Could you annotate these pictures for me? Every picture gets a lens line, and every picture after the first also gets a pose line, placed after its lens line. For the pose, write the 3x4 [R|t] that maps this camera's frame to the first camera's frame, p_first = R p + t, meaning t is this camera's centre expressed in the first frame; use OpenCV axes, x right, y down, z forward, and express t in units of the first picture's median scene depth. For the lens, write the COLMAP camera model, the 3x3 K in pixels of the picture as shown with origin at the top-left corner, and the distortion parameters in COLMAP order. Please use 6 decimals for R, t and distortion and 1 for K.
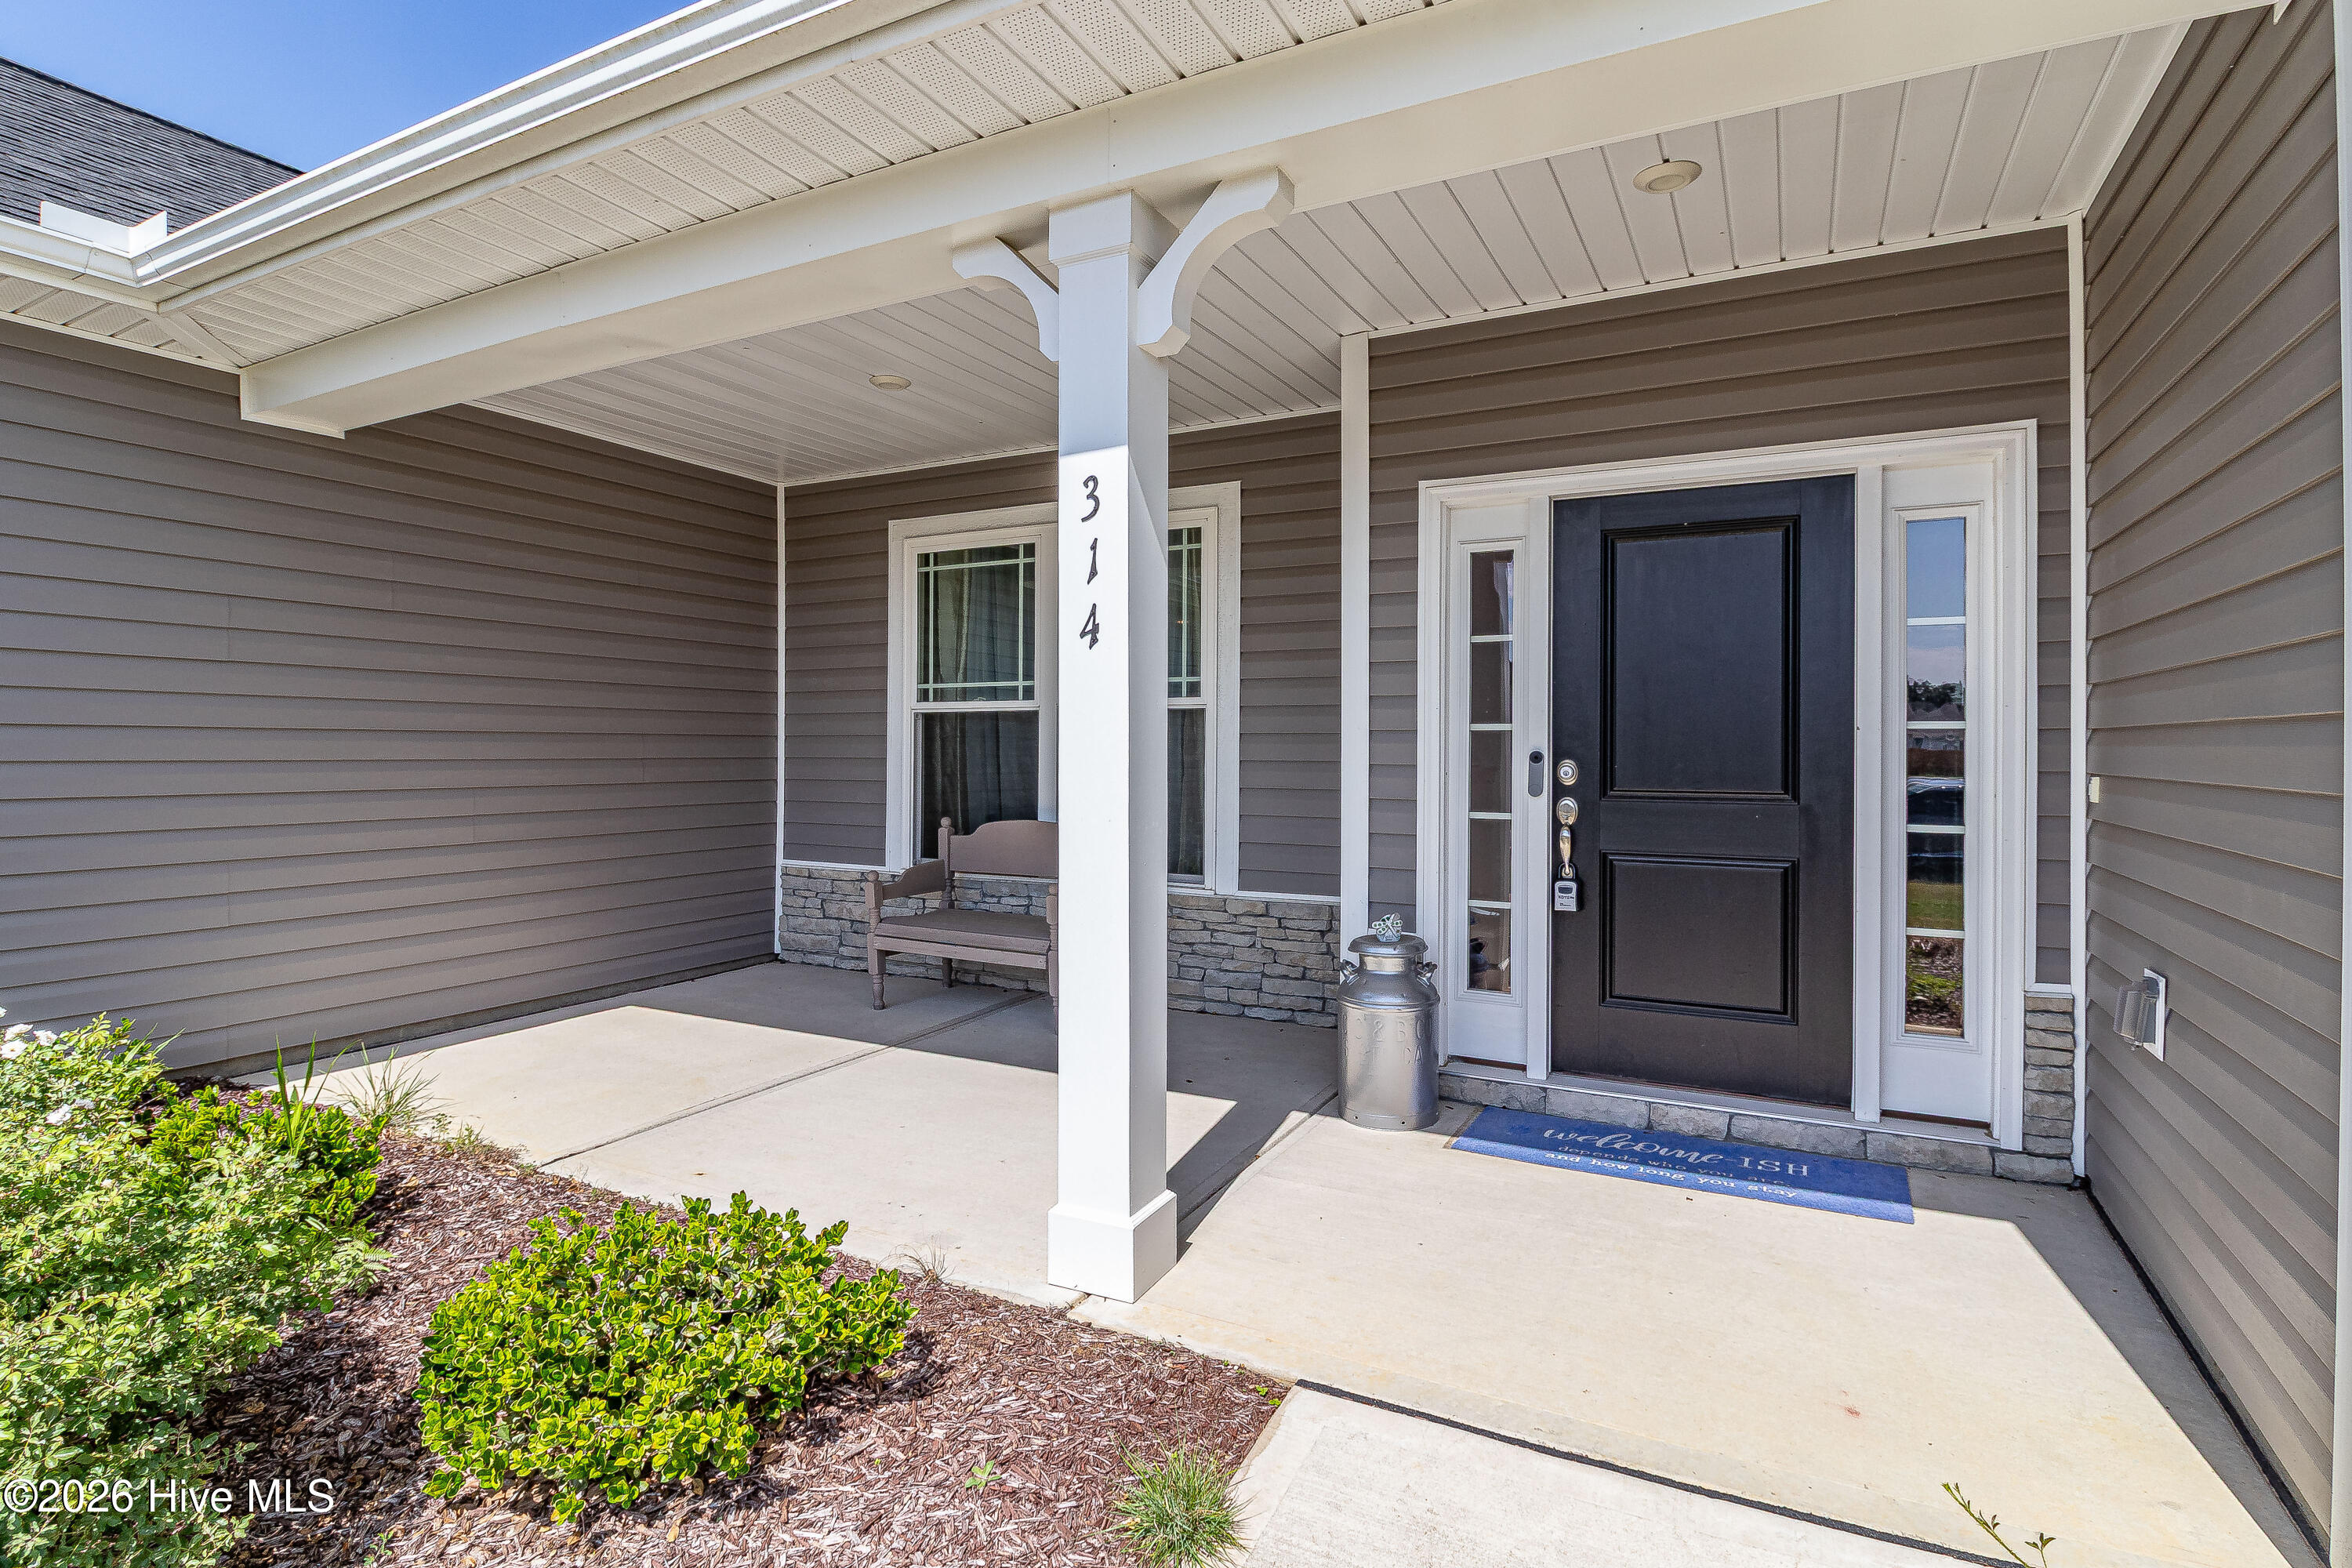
lens RADIAL K [[1149.8, 0, 1176.1], [0, 1149.8, 753.5], [0, 0, 1]] dist [0.000686, 0.000053]
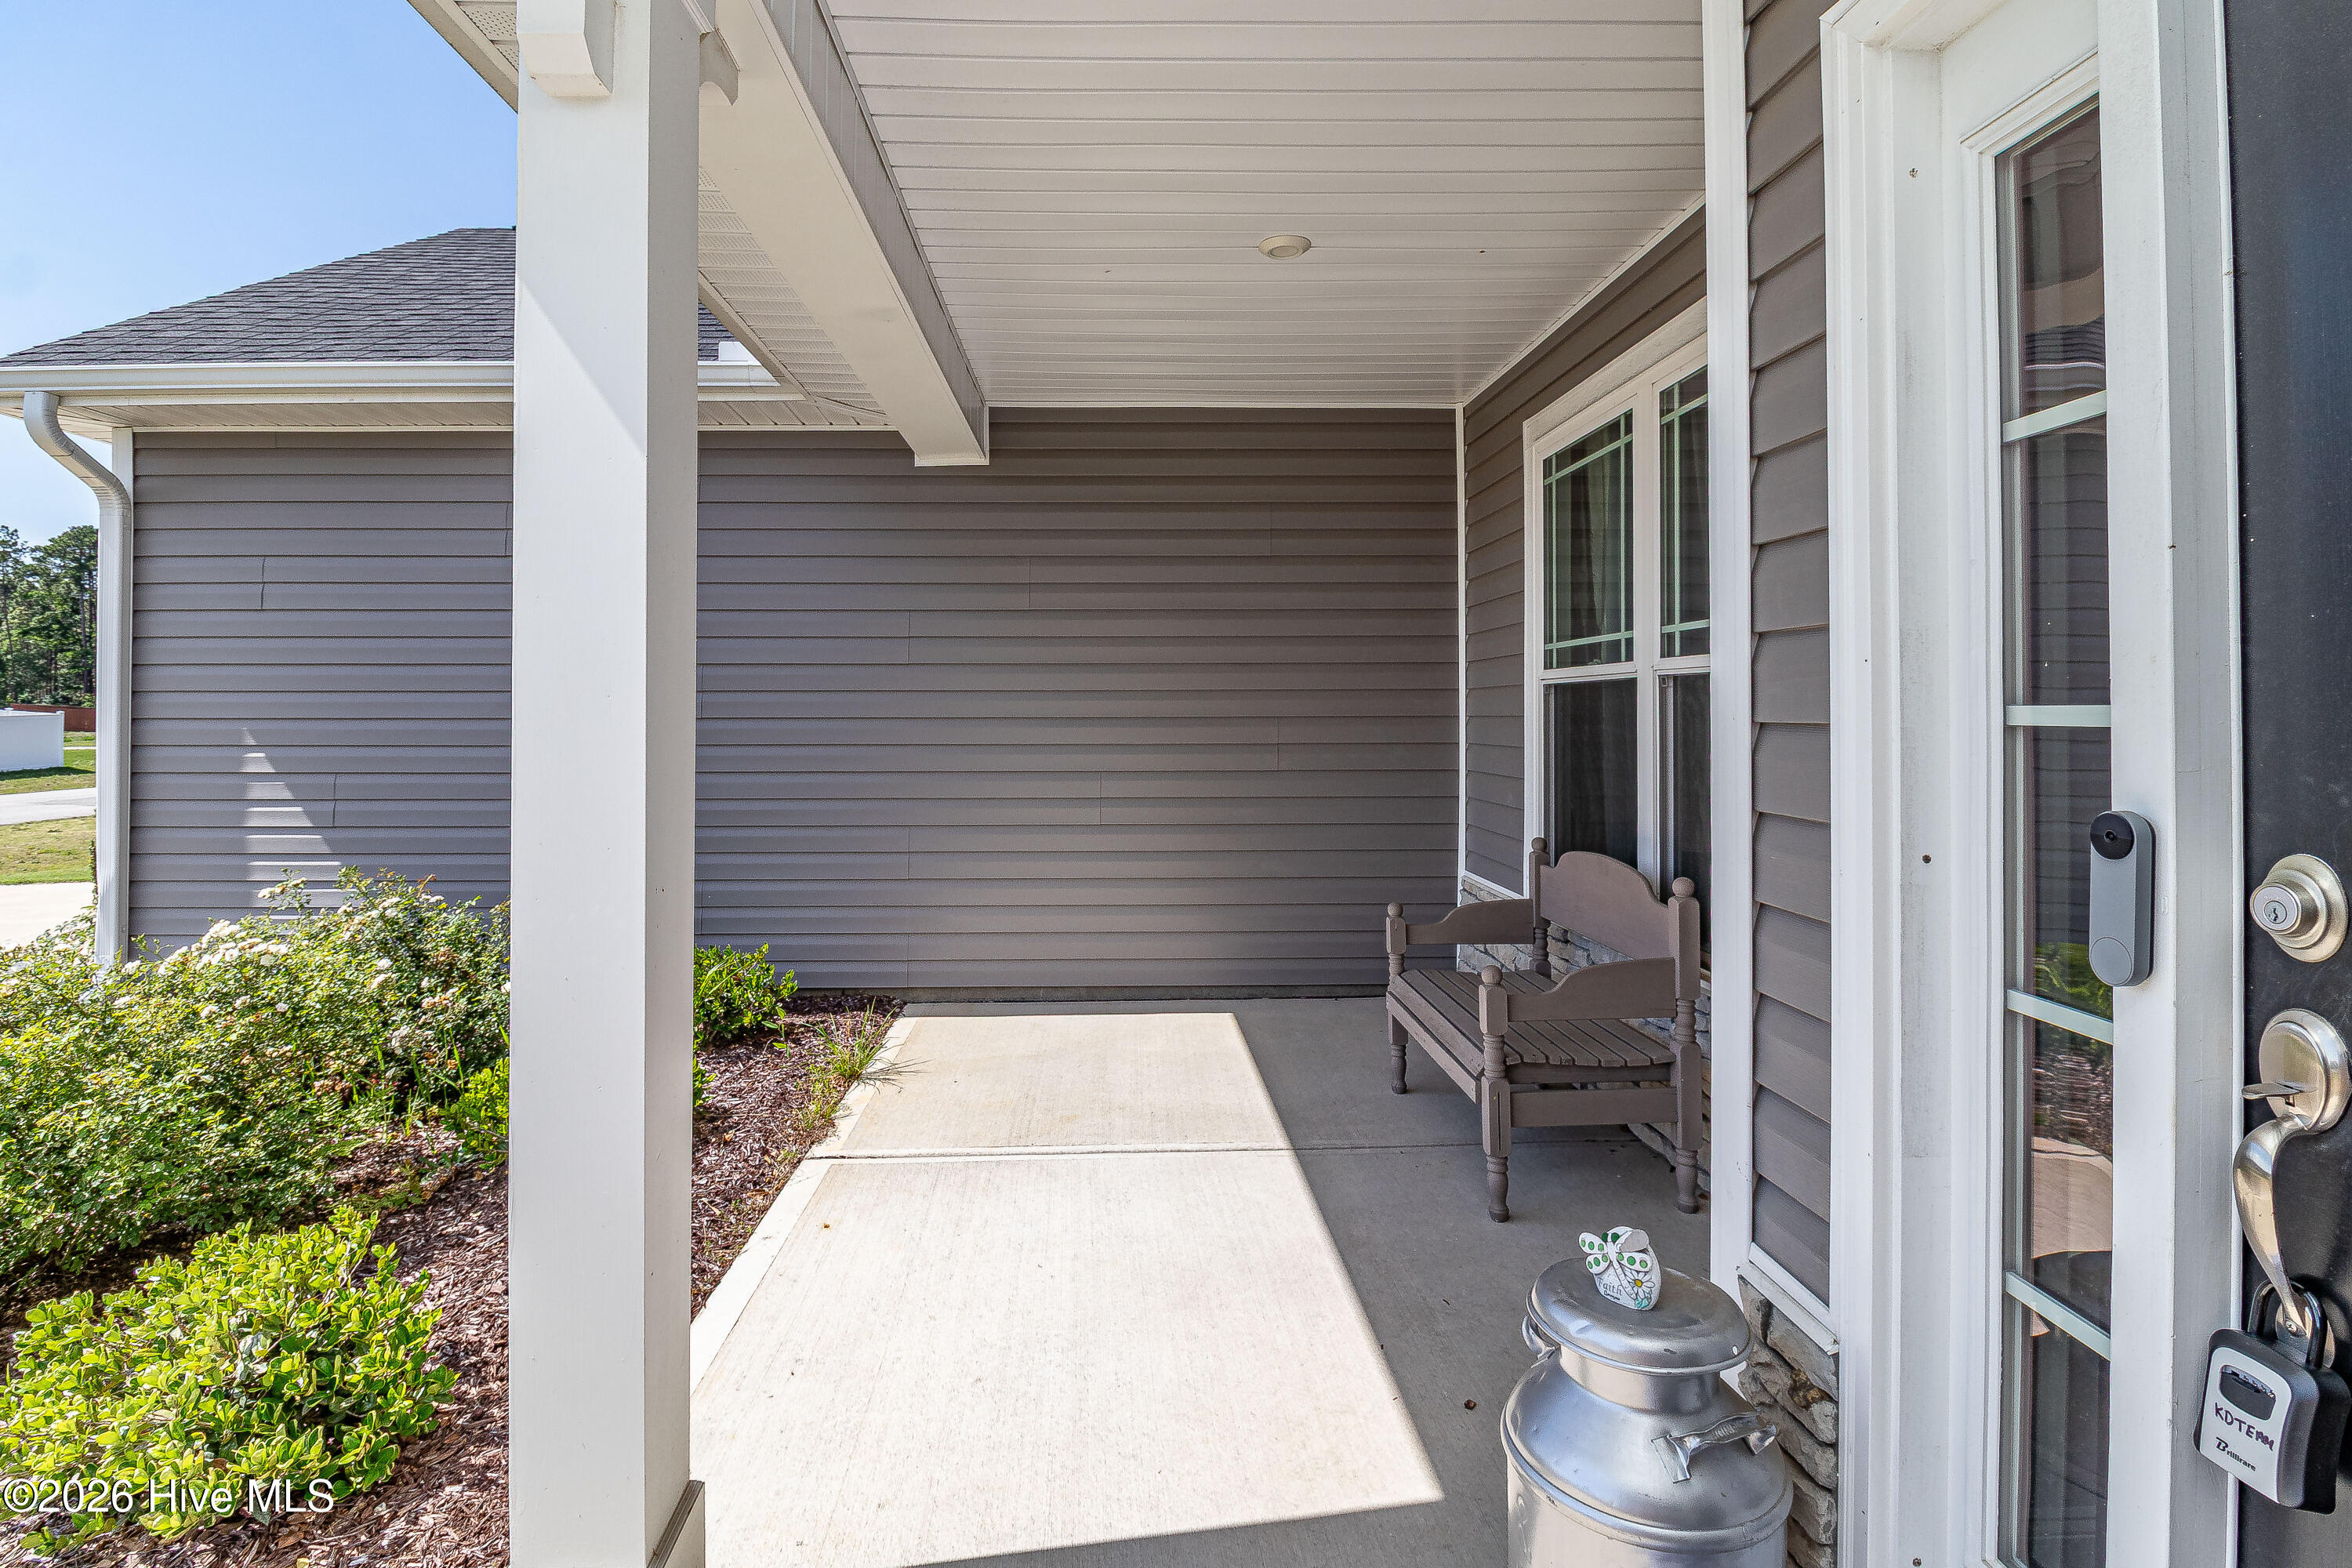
lens RADIAL K [[1170.5, 0, 1169.9], [0, 1170.5, 707.4], [0, 0, 1]] dist [0.000771, -0.000096]
pose [[0.490042, -0.009732, -0.871645, 0.307616], [0.002941, 0.999950, -0.009511, -0.015998], [0.871694, 0.002097, 0.490046, 0.473794]]
